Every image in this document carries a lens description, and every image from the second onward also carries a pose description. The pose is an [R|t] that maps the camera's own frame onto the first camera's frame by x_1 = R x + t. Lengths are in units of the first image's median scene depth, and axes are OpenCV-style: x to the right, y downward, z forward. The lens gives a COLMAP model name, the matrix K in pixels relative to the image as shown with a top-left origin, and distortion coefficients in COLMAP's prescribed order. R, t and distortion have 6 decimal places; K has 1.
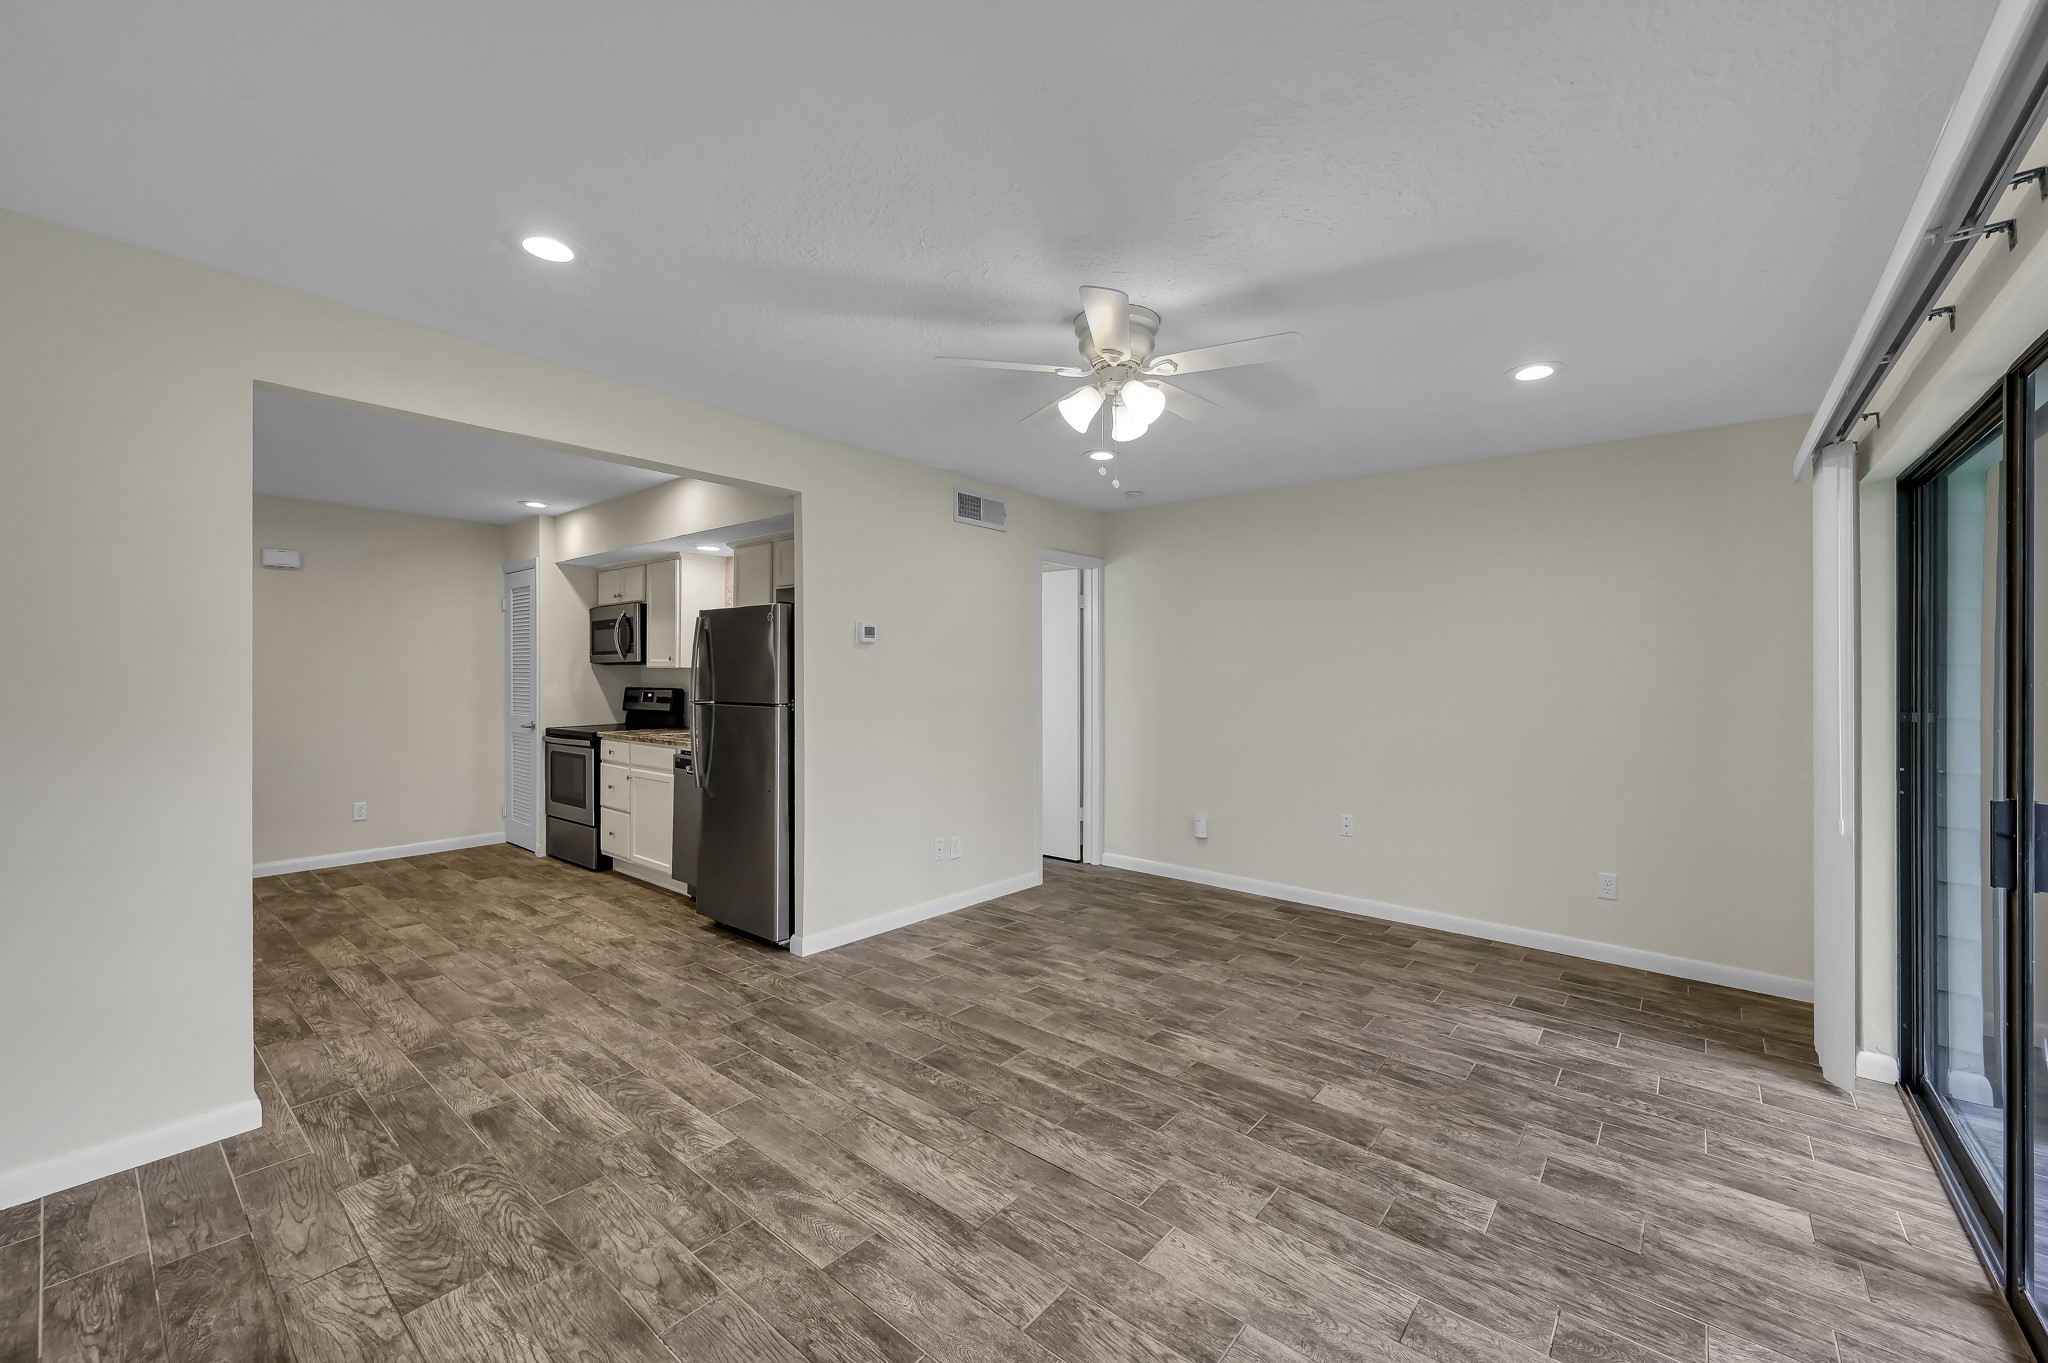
lens RADIAL K [[811.8, 0, 1032.0], [0, 811.8, 672.3], [0, 0, 1]] dist [0.000267, -0.000168]
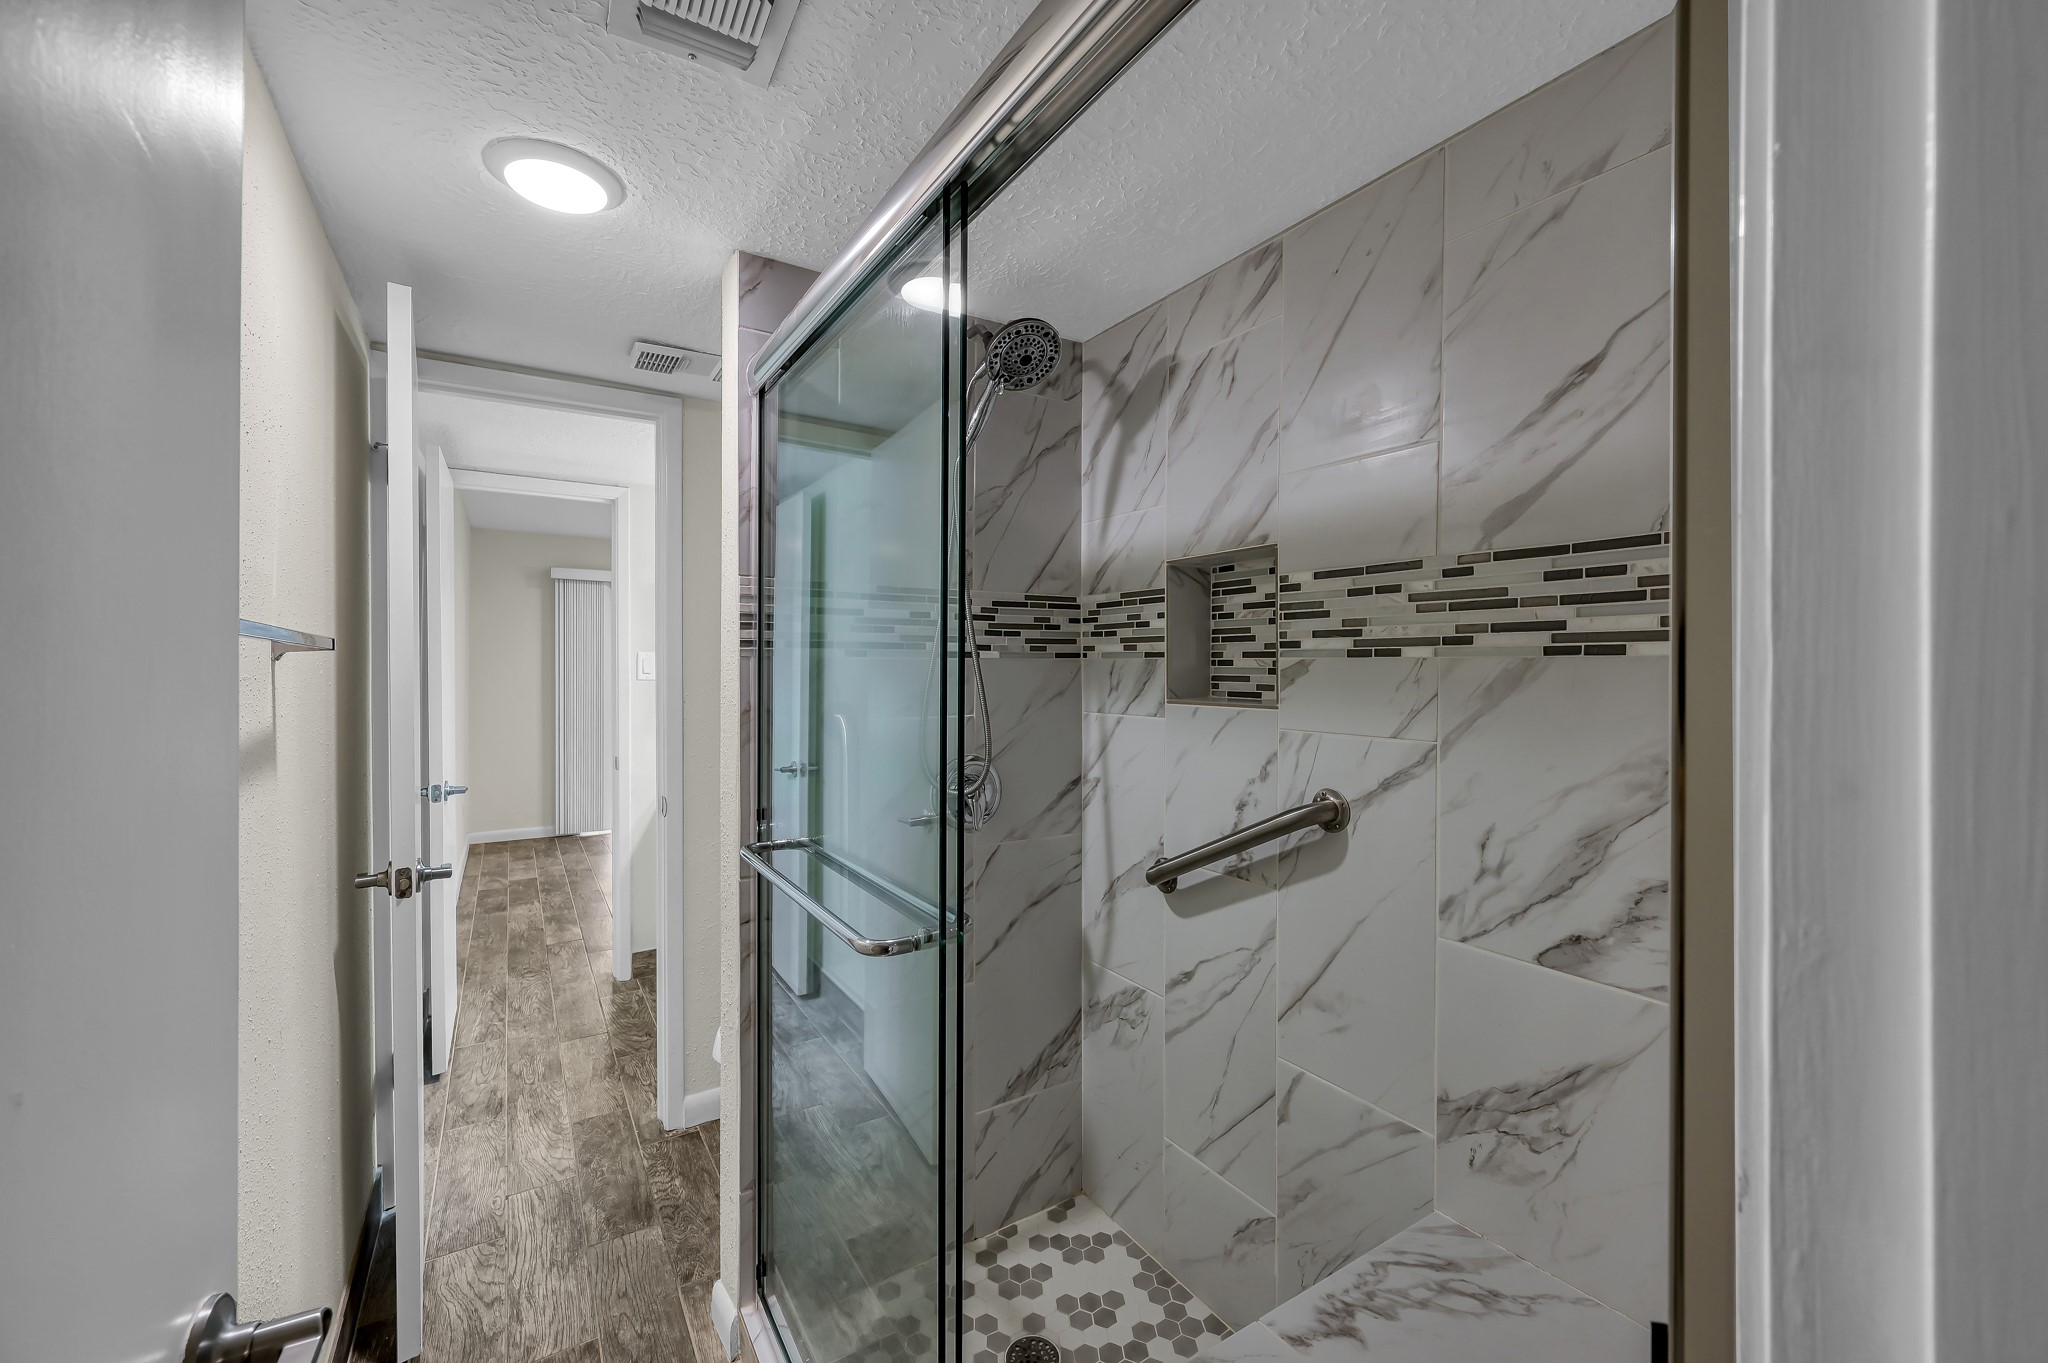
lens RADIAL K [[811.8, 0, 1032.0], [0, 811.8, 672.3], [0, 0, 1]] dist [0.000267, -0.000168]
pose [[-0.954085, 0.000850, 0.299534, -1.034171], [0.002223, 0.999989, 0.004242, -0.000296], [-0.299527, 0.004713, -0.954076, 2.976286]]
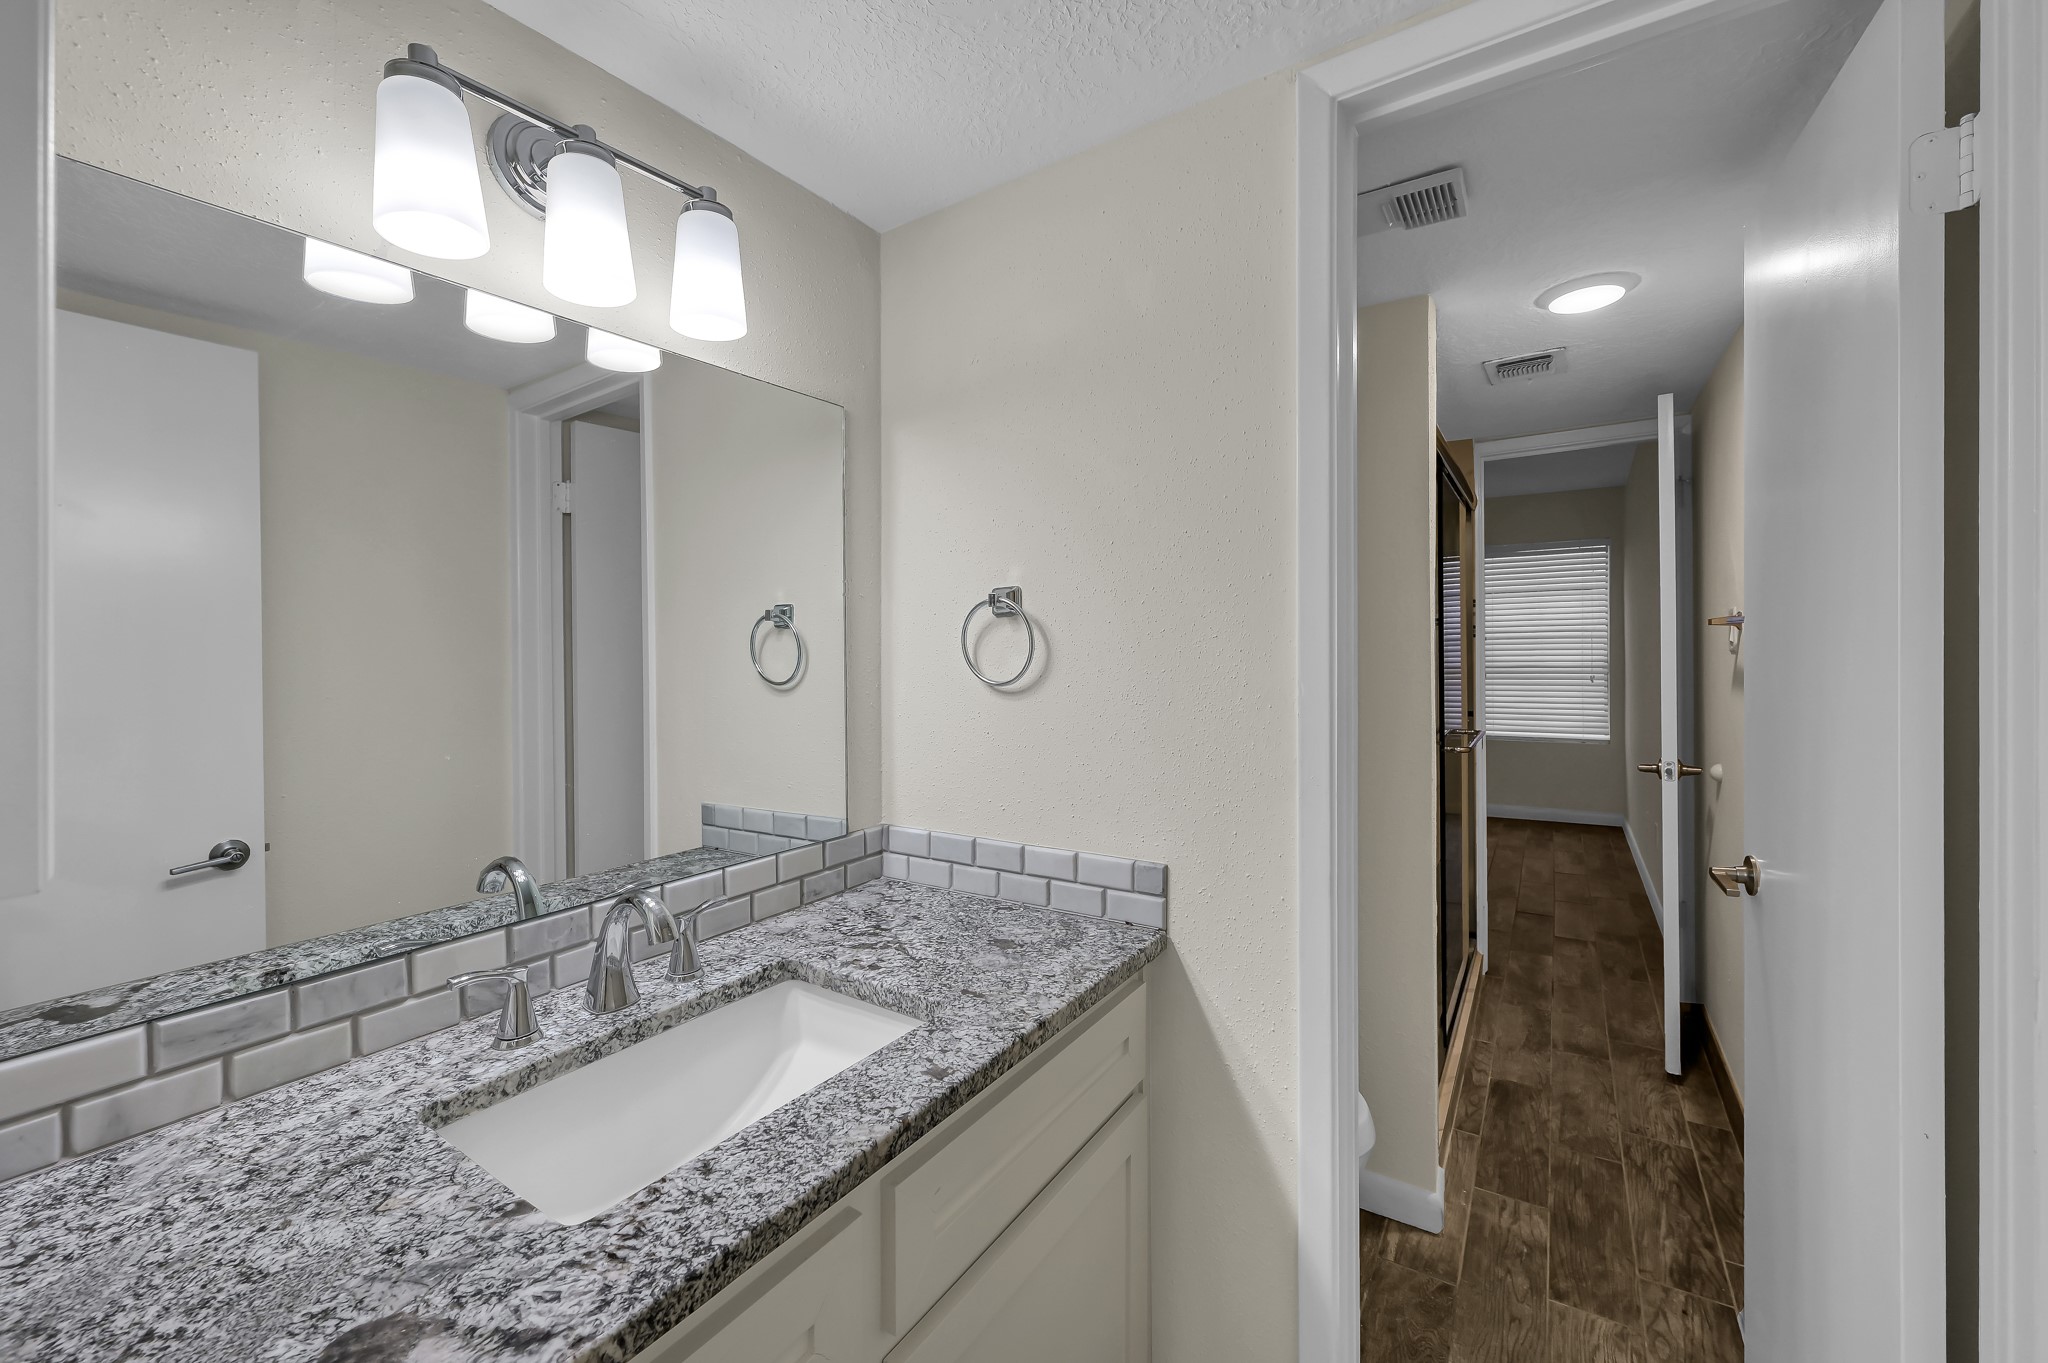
lens RADIAL K [[811.8, 0, 1032.0], [0, 811.8, 672.3], [0, 0, 1]] dist [0.000267, -0.000168]
pose [[0.121877, 0.018645, -0.992370, 0.000443], [0.018600, 0.999605, 0.021066, 0.006332], [0.992371, -0.021026, 0.121482, 2.052826]]
